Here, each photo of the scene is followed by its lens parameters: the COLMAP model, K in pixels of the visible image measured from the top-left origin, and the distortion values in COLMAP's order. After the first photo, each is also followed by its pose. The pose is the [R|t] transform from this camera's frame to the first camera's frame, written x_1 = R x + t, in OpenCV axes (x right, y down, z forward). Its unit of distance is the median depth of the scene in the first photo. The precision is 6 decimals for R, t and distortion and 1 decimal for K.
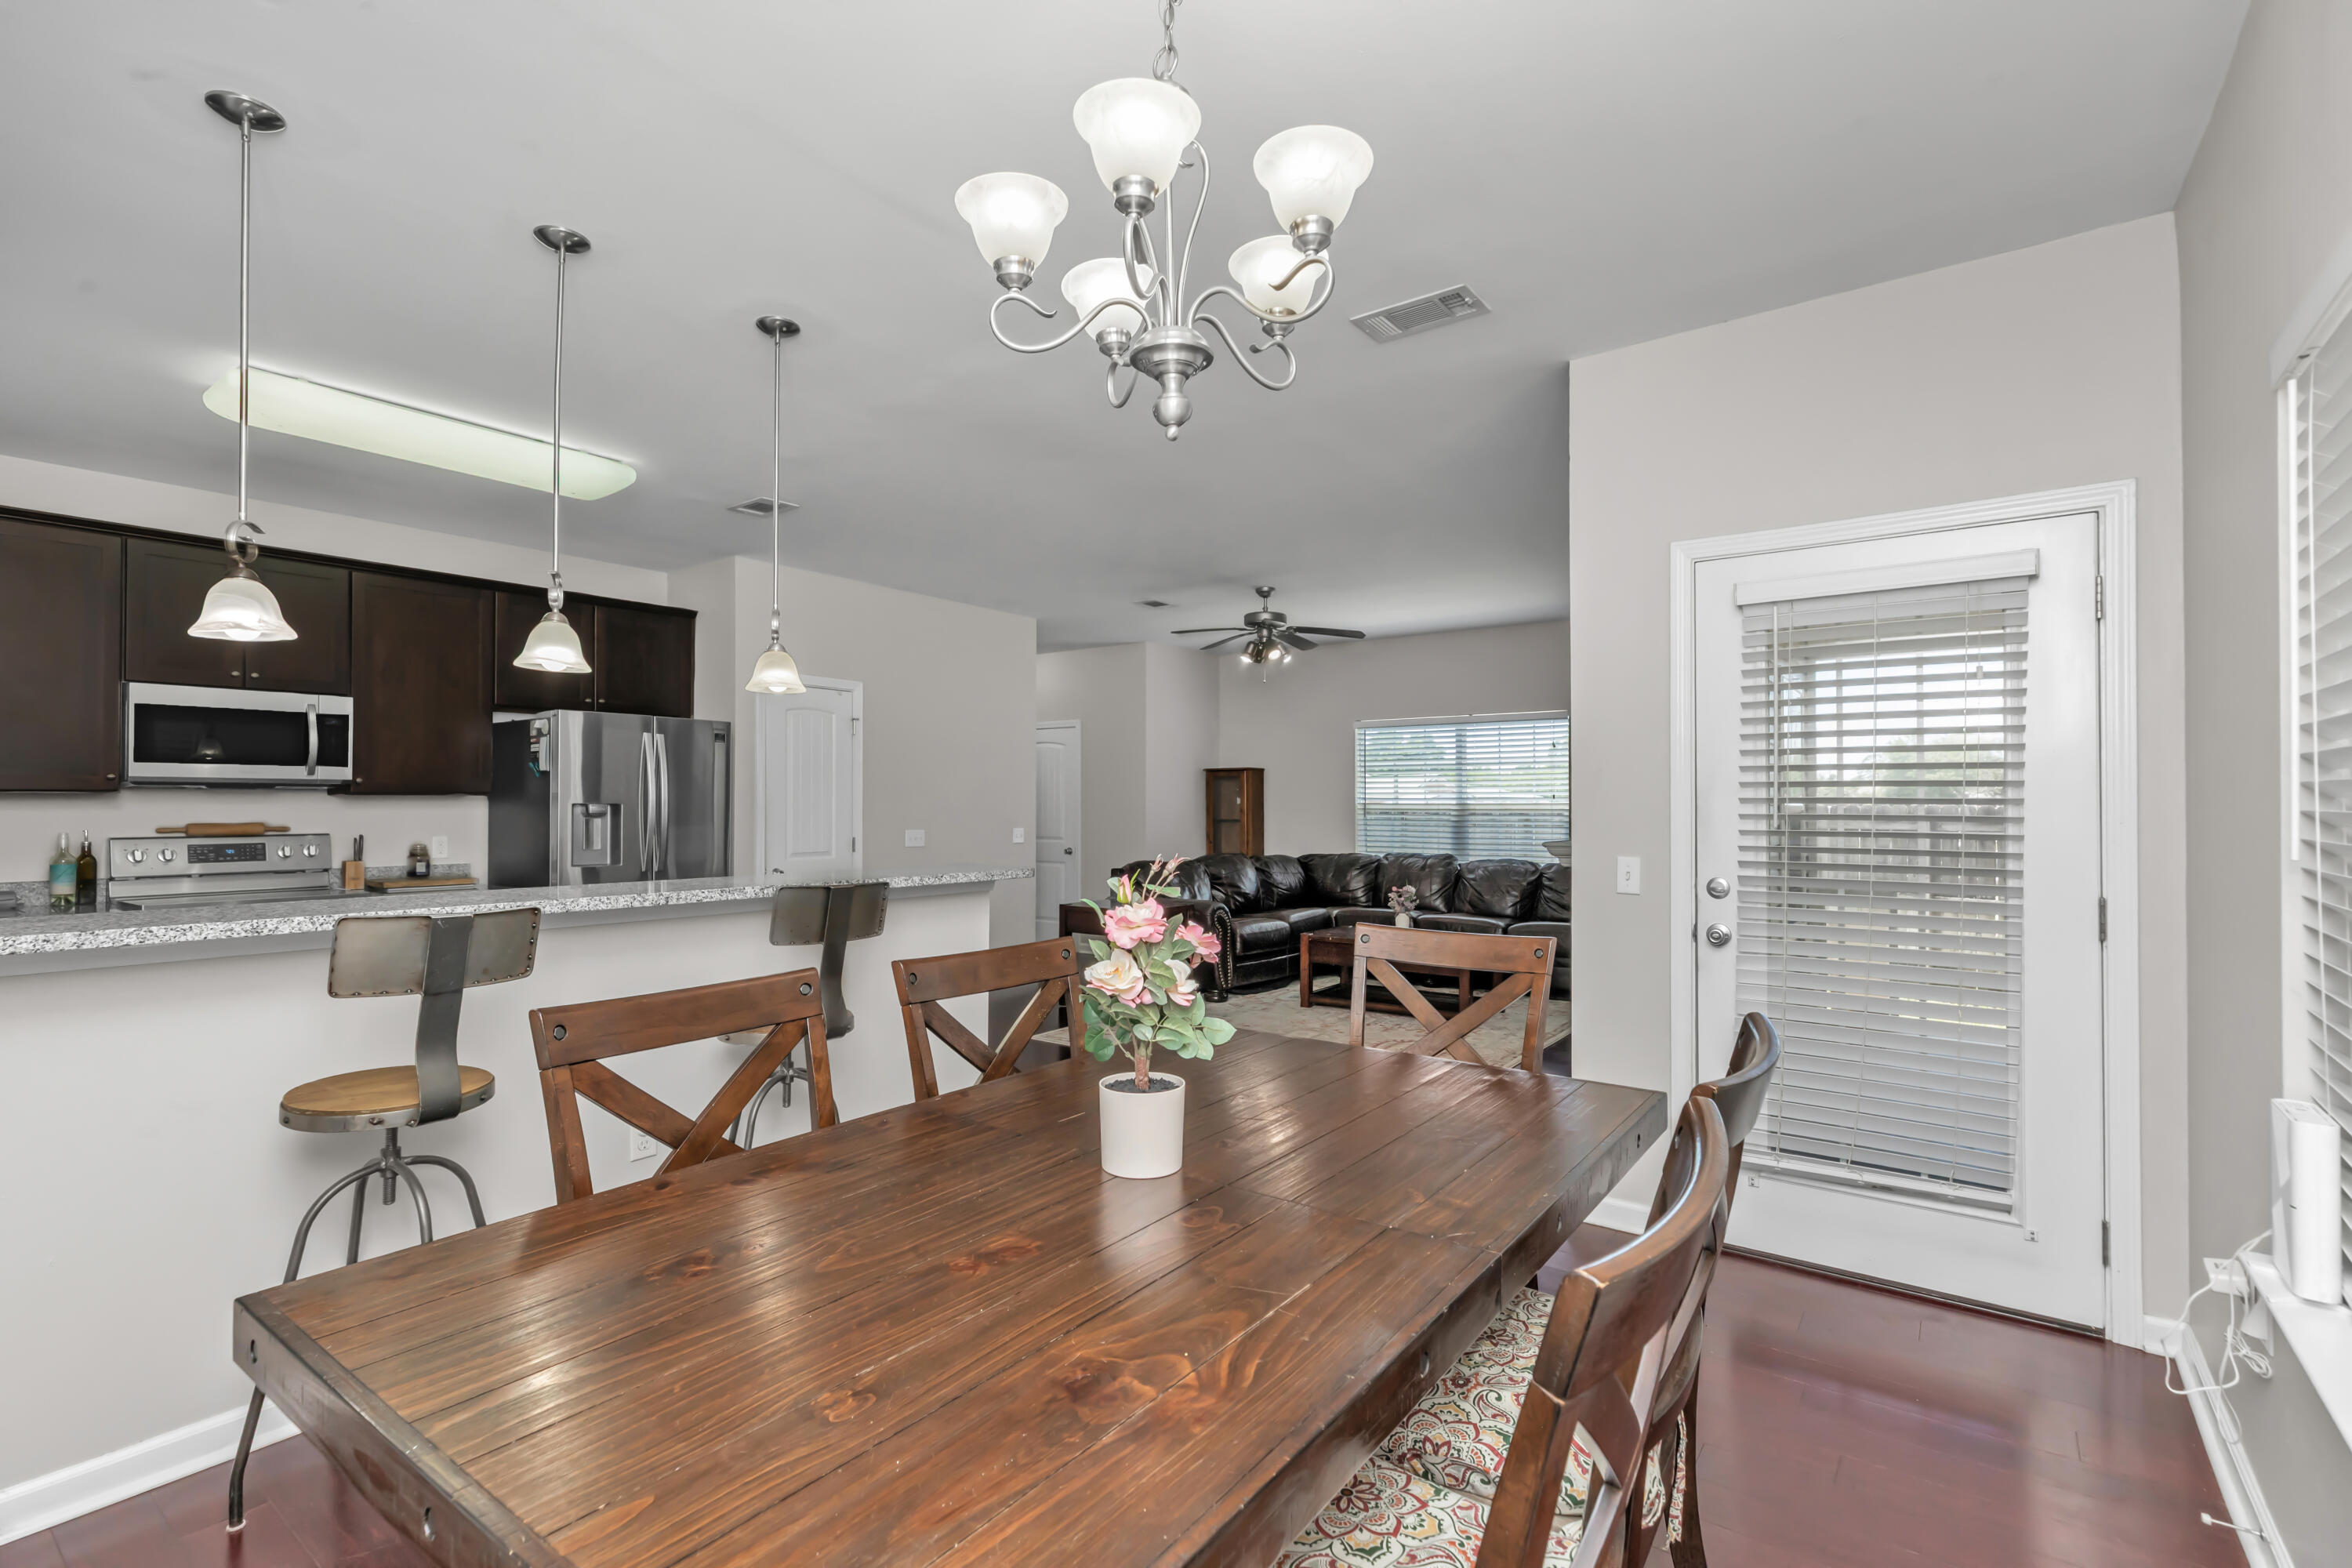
lens RADIAL K [[1060.4, 0, 1154.6], [0, 1060.4, 790.0], [0, 0, 1]] dist [0.002823, 0.001863]
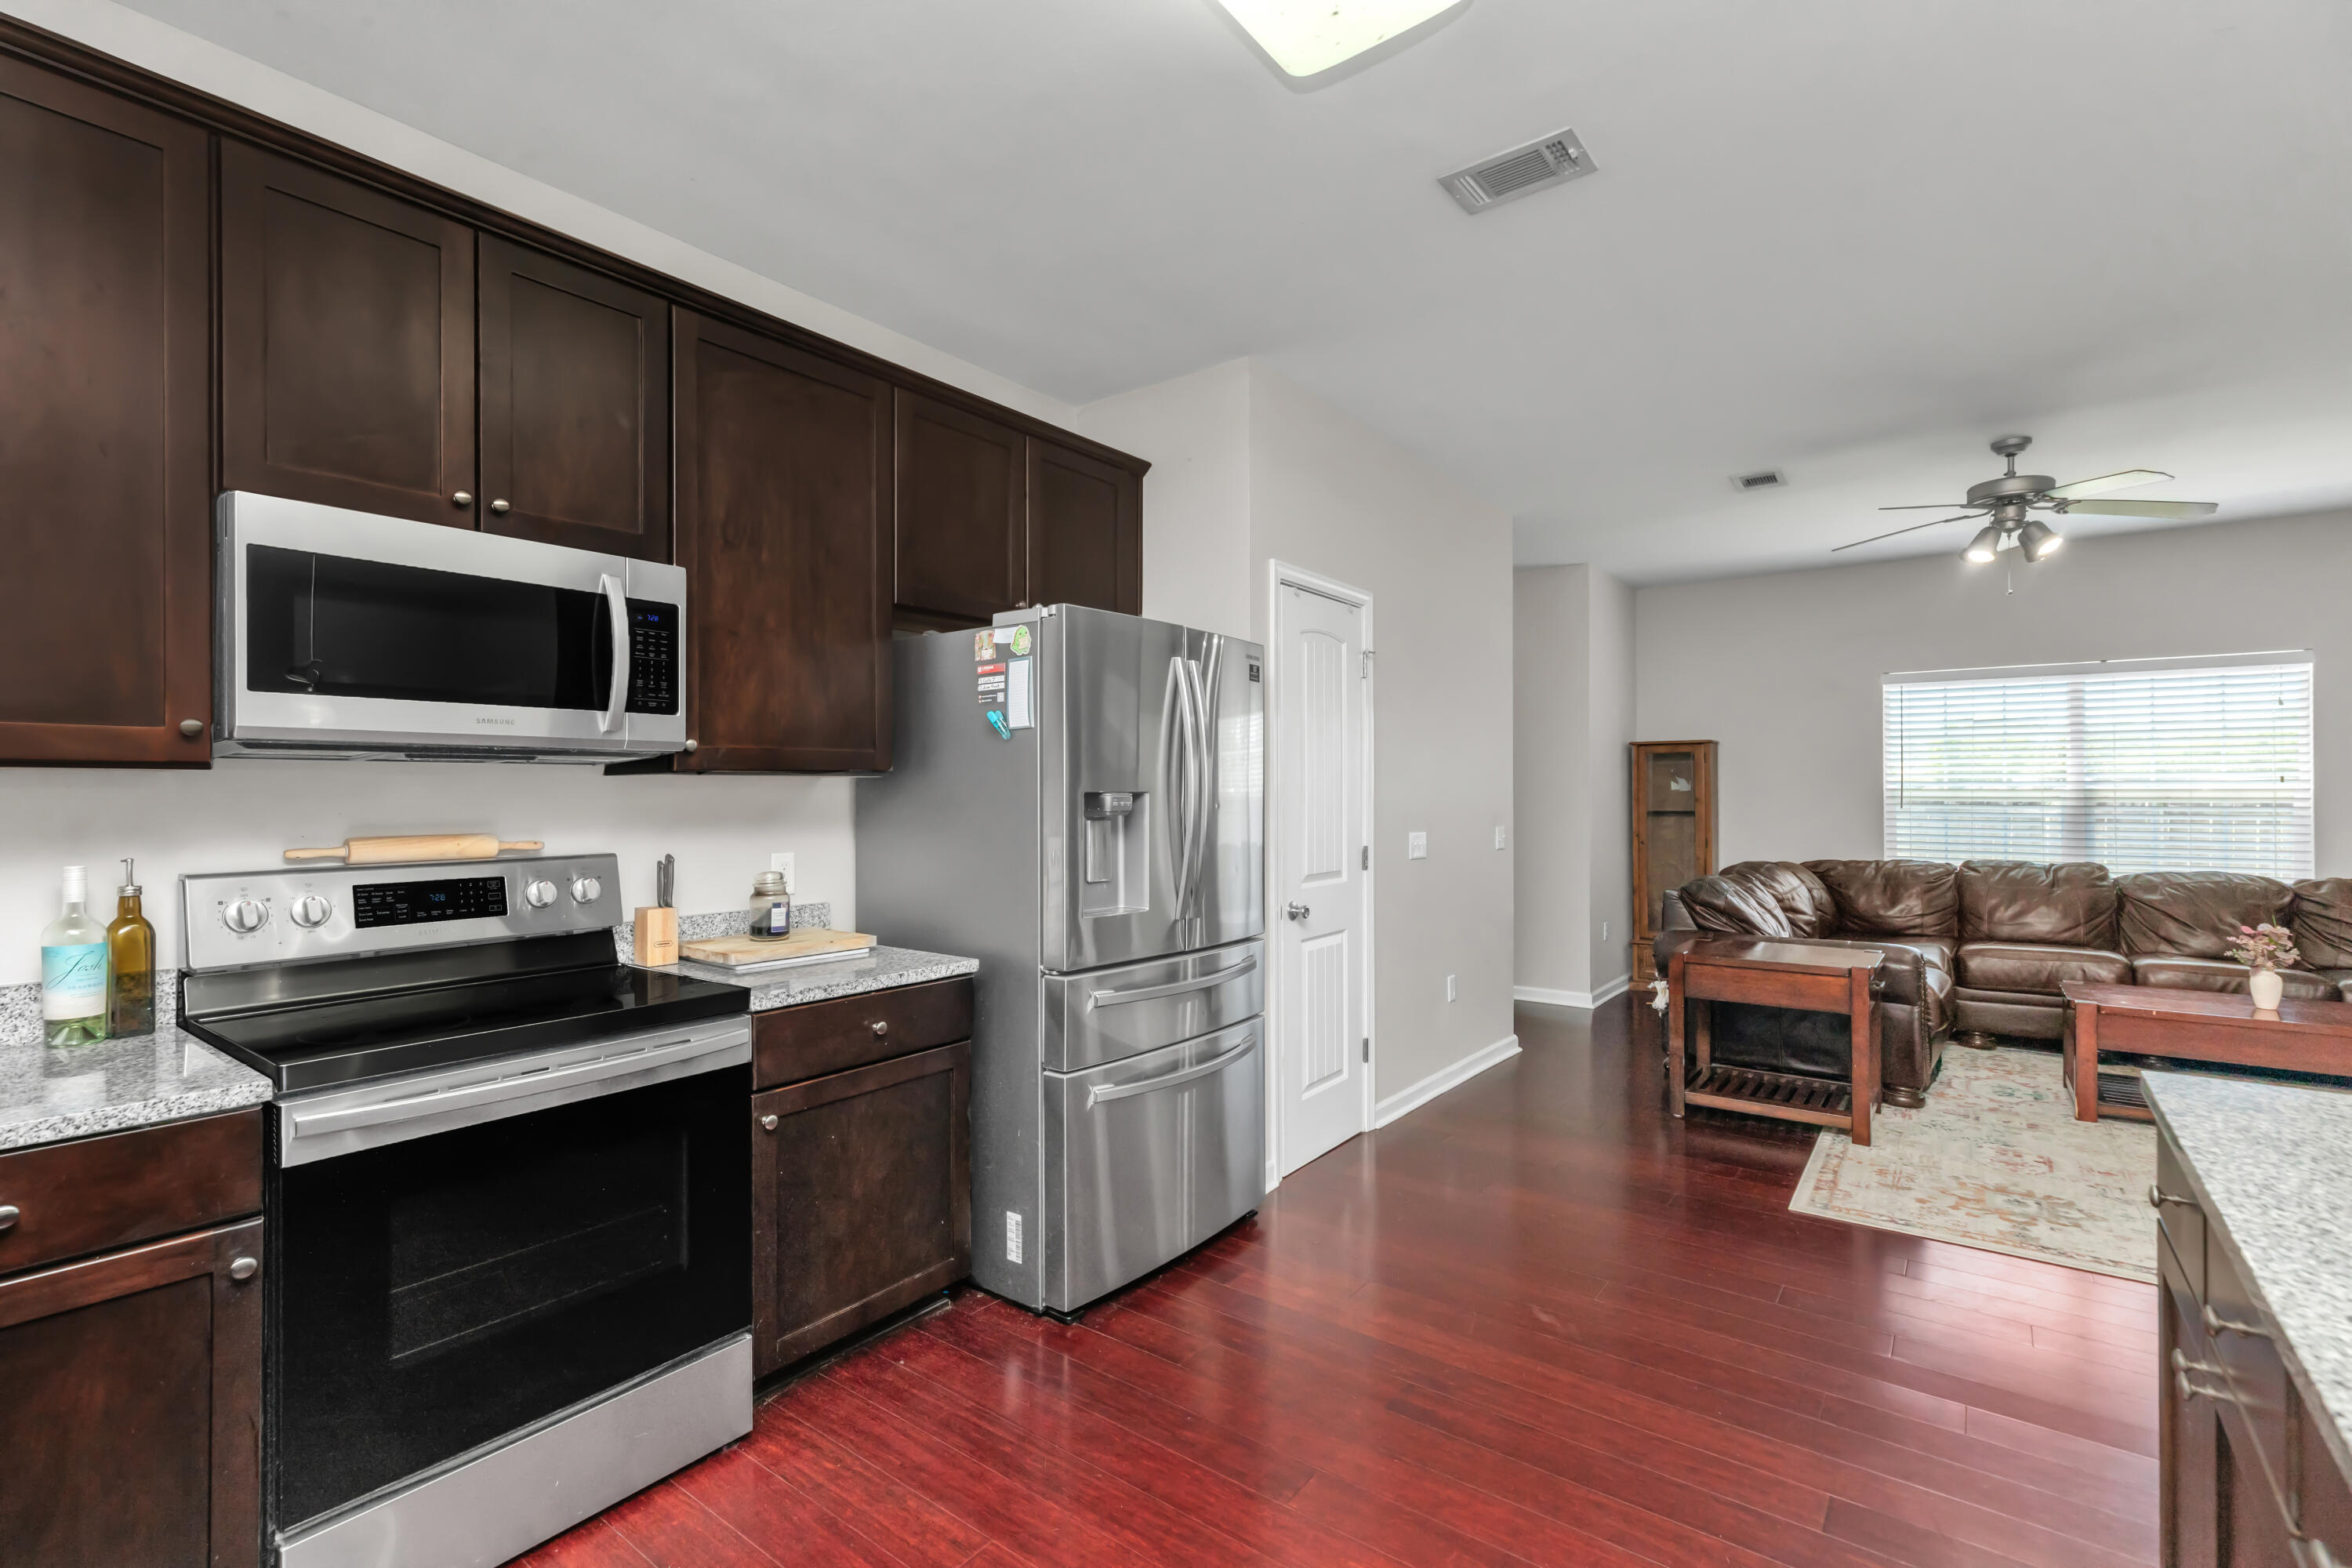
lens RADIAL K [[1060.4, 0, 1162.1], [0, 1060.4, 789.7], [0, 0, 1]] dist [0.002823, 0.001863]
pose [[0.999962, -0.001984, -0.008508, -0.492124], [0.002086, 0.999926, 0.012008, 0.005093], [0.008483, -0.012025, 0.999892, 0.485119]]
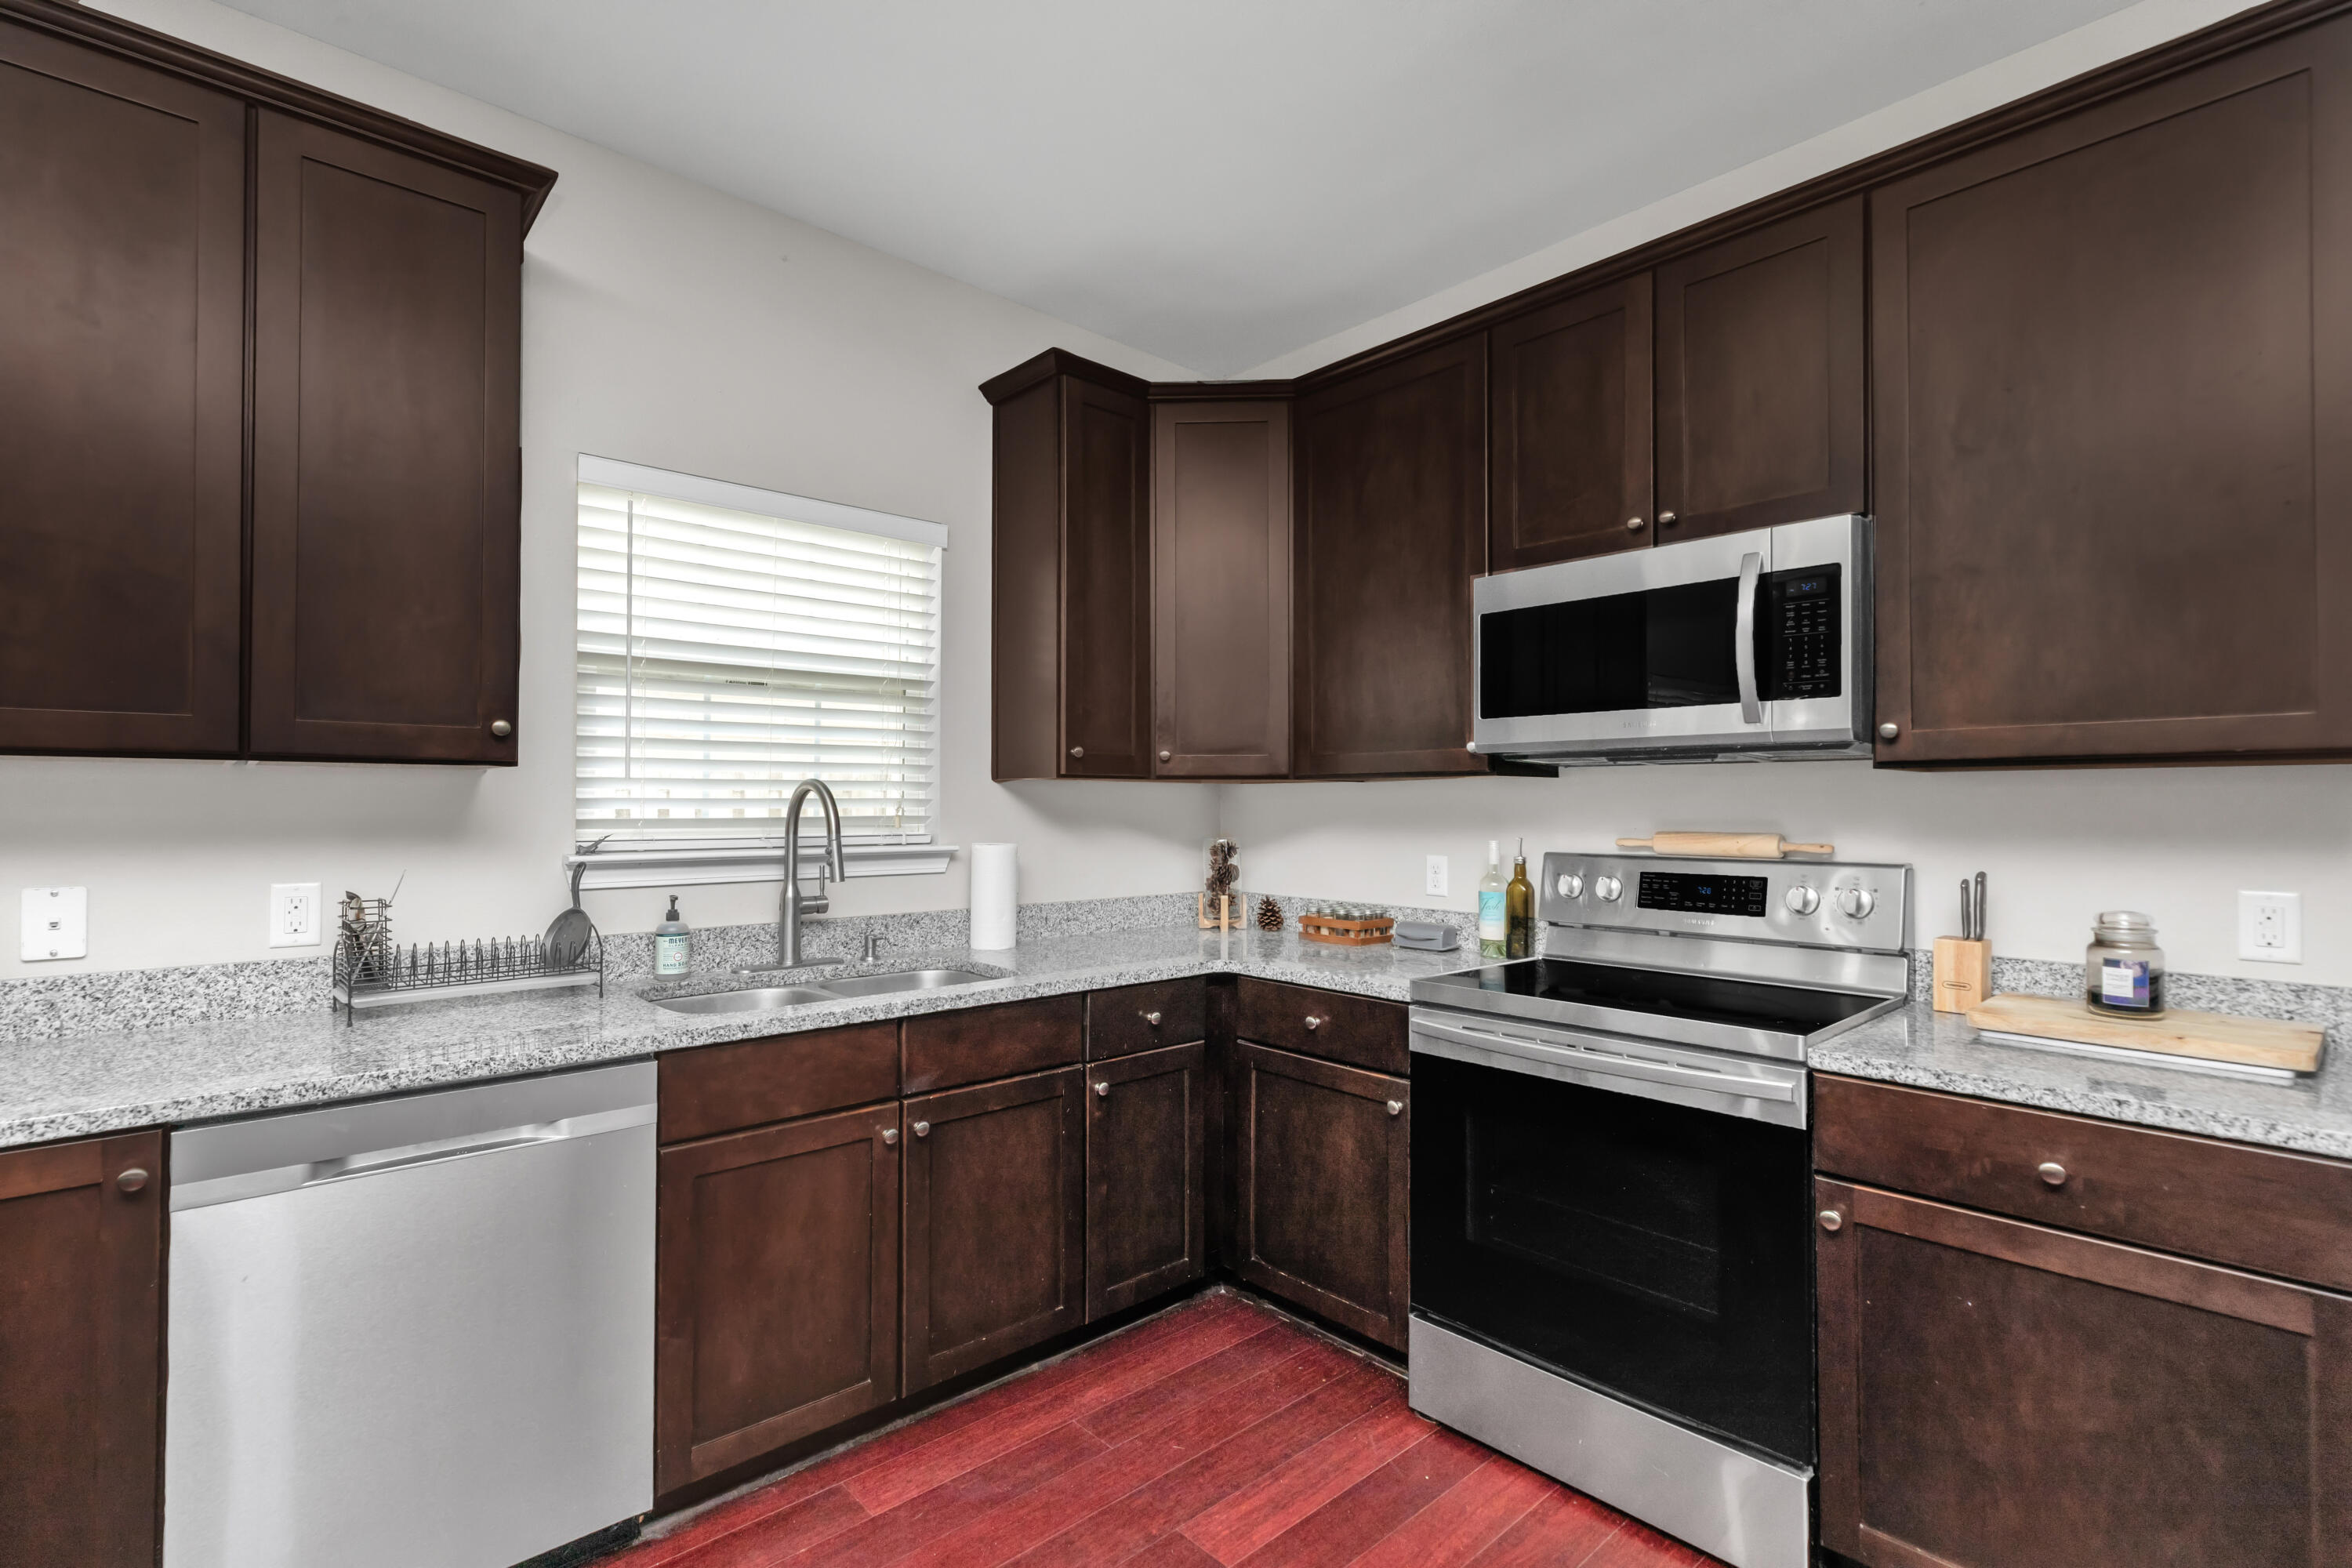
lens RADIAL K [[1060.4, 0, 1158.0], [0, 1060.4, 789.9], [0, 0, 1]] dist [0.002823, 0.001863]
pose [[-0.183778, -0.013816, -0.982871, -0.304512], [0.010818, 0.999812, -0.016077, 0.014135], [0.982908, -0.013588, -0.183594, 0.751038]]
